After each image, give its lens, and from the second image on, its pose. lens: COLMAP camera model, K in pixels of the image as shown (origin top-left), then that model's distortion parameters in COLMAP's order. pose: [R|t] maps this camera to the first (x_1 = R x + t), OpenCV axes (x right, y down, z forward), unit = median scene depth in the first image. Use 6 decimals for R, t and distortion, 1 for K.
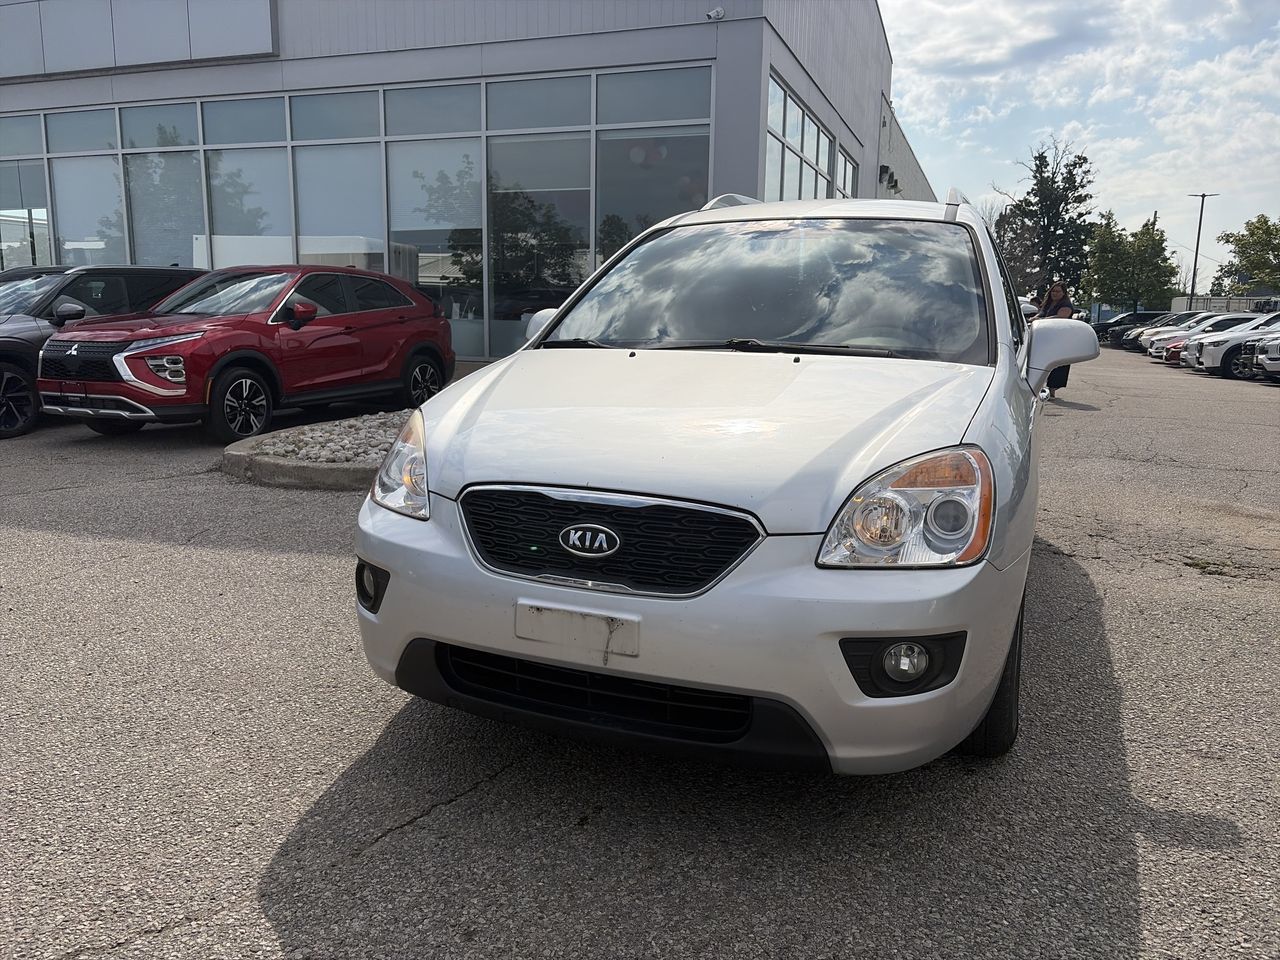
lens RADIAL K [[970.8, 0, 637.0], [0, 970.8, 482.3], [0, 0, 1]] dist [0.040048, -0.034751]
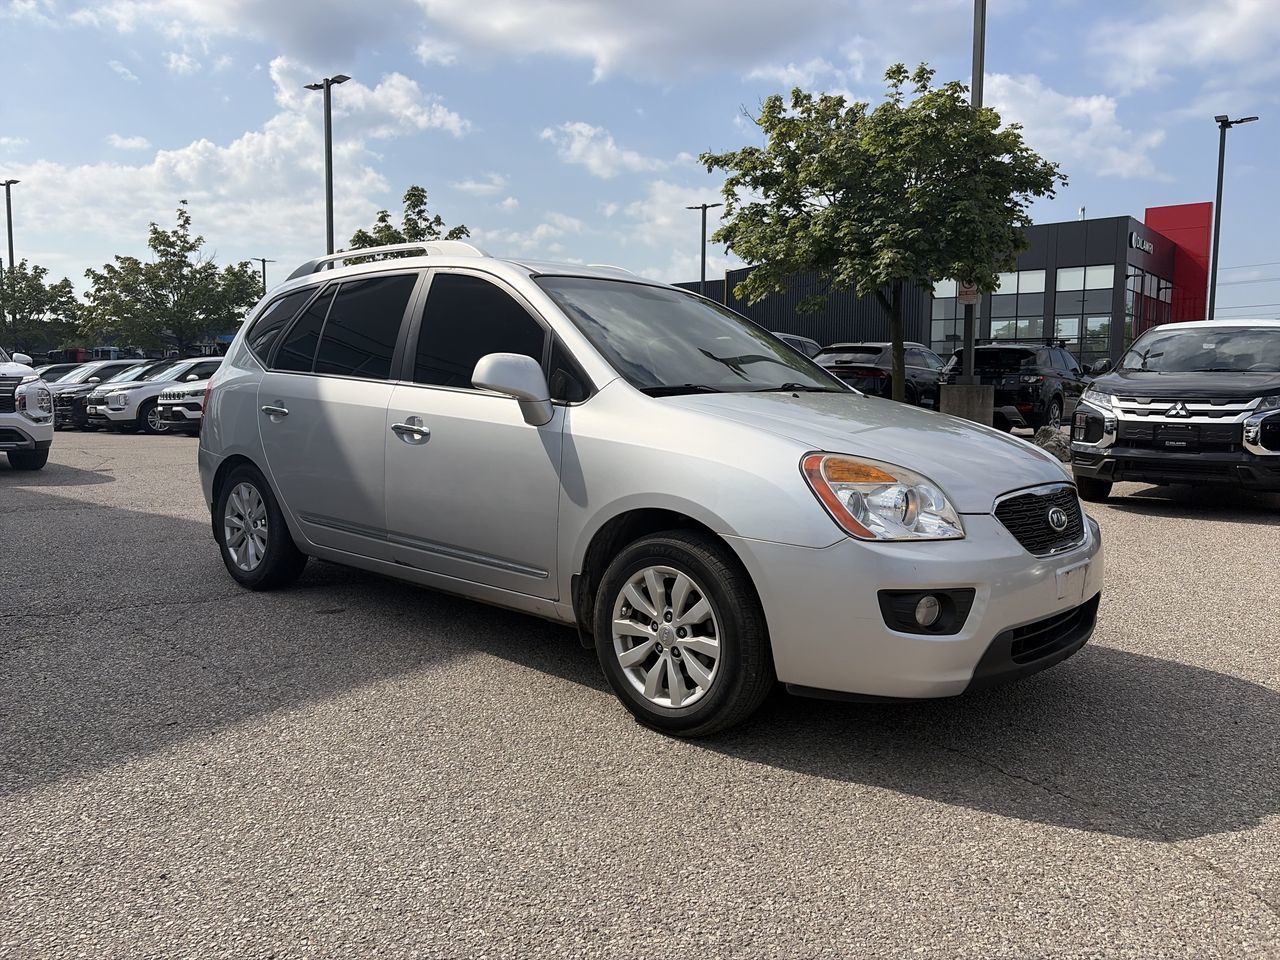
lens RADIAL K [[970.8, 0, 628.4], [0, 970.8, 475.0], [0, 0, 1]] dist [0.040048, -0.034751]
pose [[0.331009, -0.093298, 0.939004, -0.420504], [0.150966, 0.987519, 0.044901, -0.043143], [-0.931473, 0.126895, 0.340962, 0.285848]]
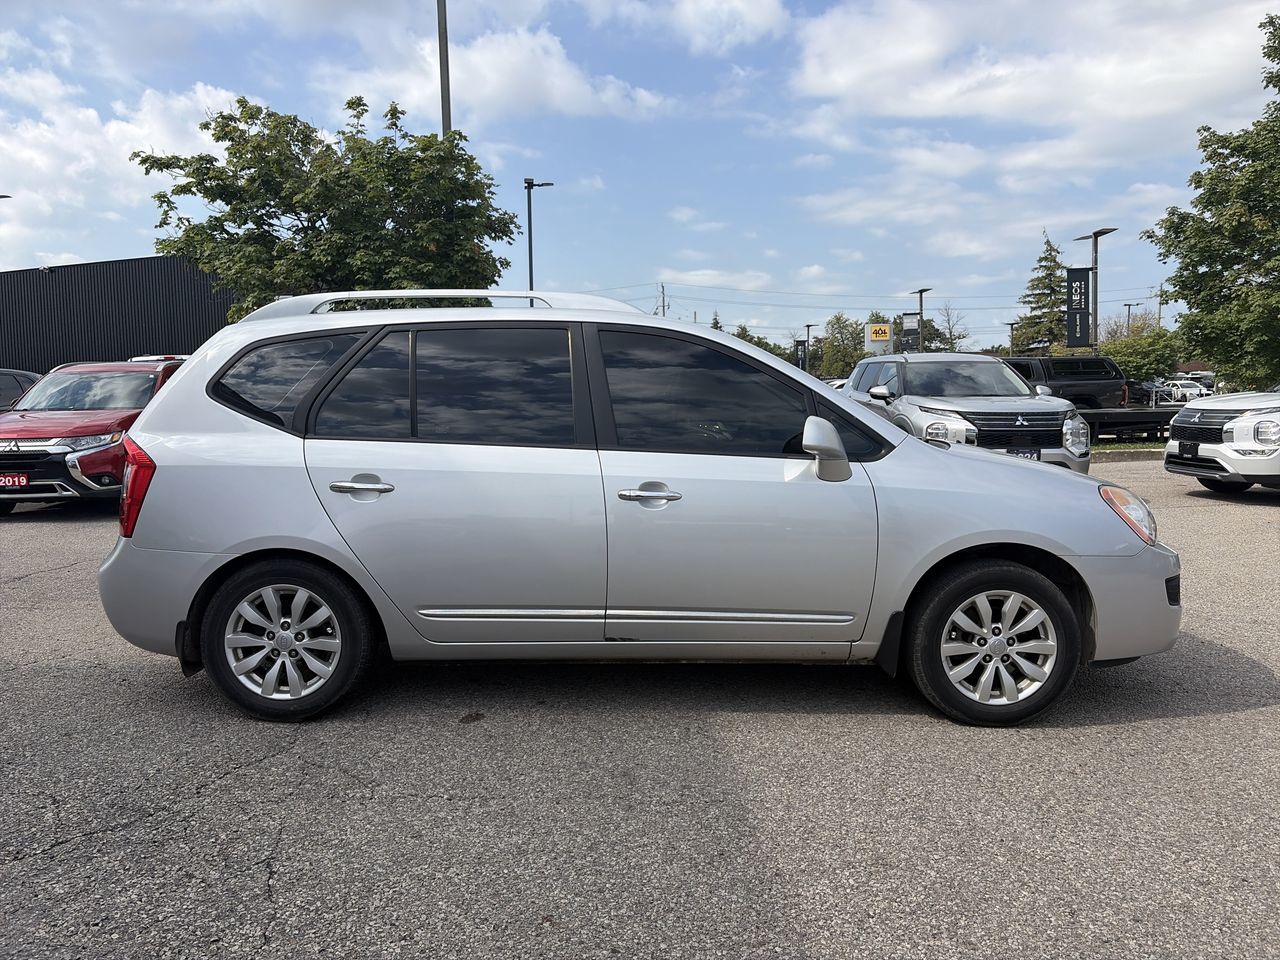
lens RADIAL K [[970.8, 0, 632.1], [0, 970.8, 472.5], [0, 0, 1]] dist [0.040048, -0.034751]
pose [[-0.389193, -0.072687, 0.918284, -0.416973], [0.164674, 0.975333, 0.146996, -0.137904], [-0.906317, 0.208427, -0.367623, 0.714109]]
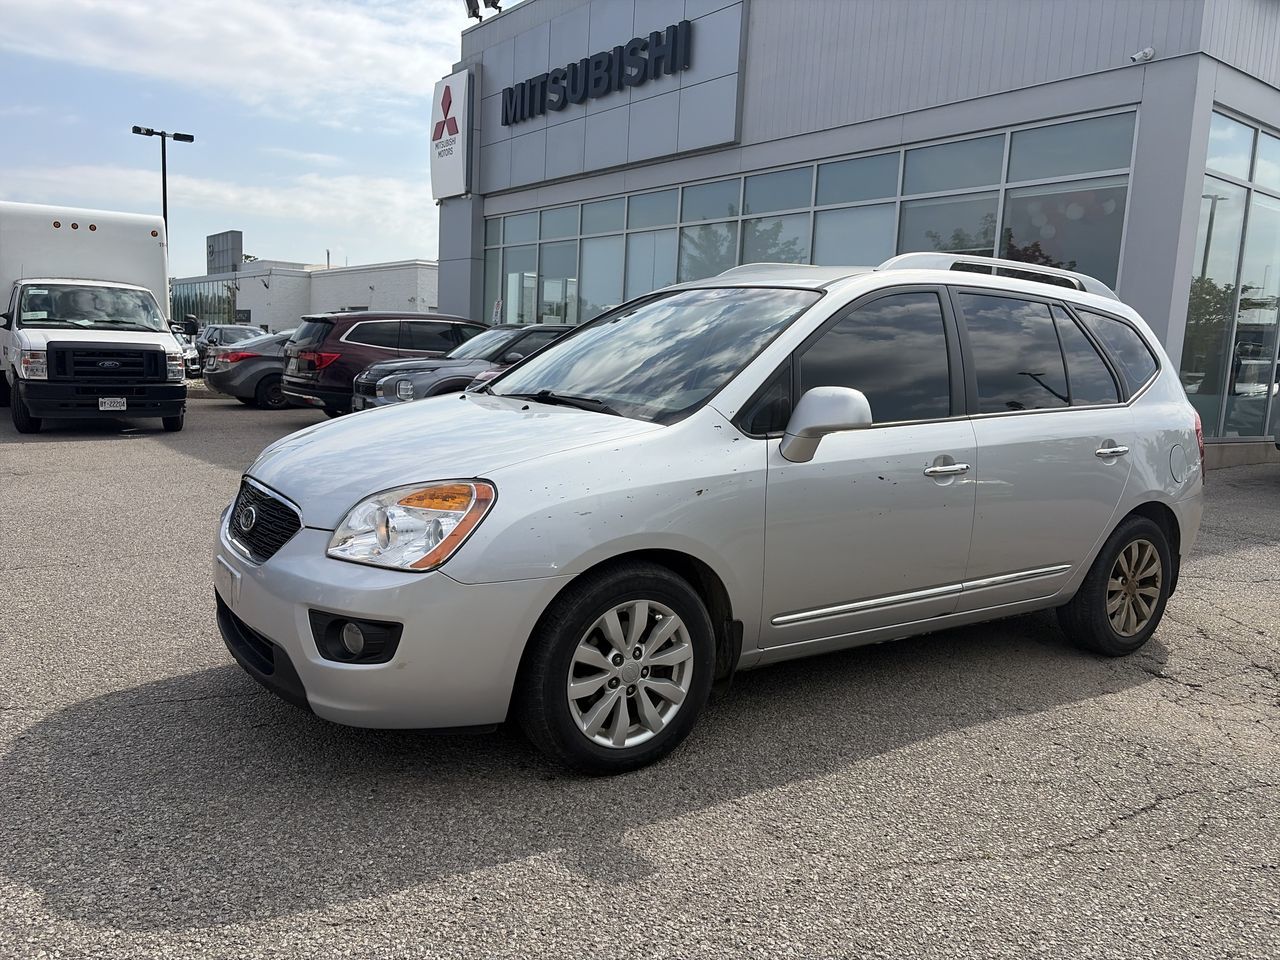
lens RADIAL K [[970.8, 0, 635.5], [0, 970.8, 469.3], [0, 0, 1]] dist [0.040048, -0.034751]
pose [[0.838004, 0.090968, -0.538029, 0.309578], [-0.128391, 0.991195, -0.032387, -0.009869], [0.530345, 0.096219, 0.842304, 0.024332]]
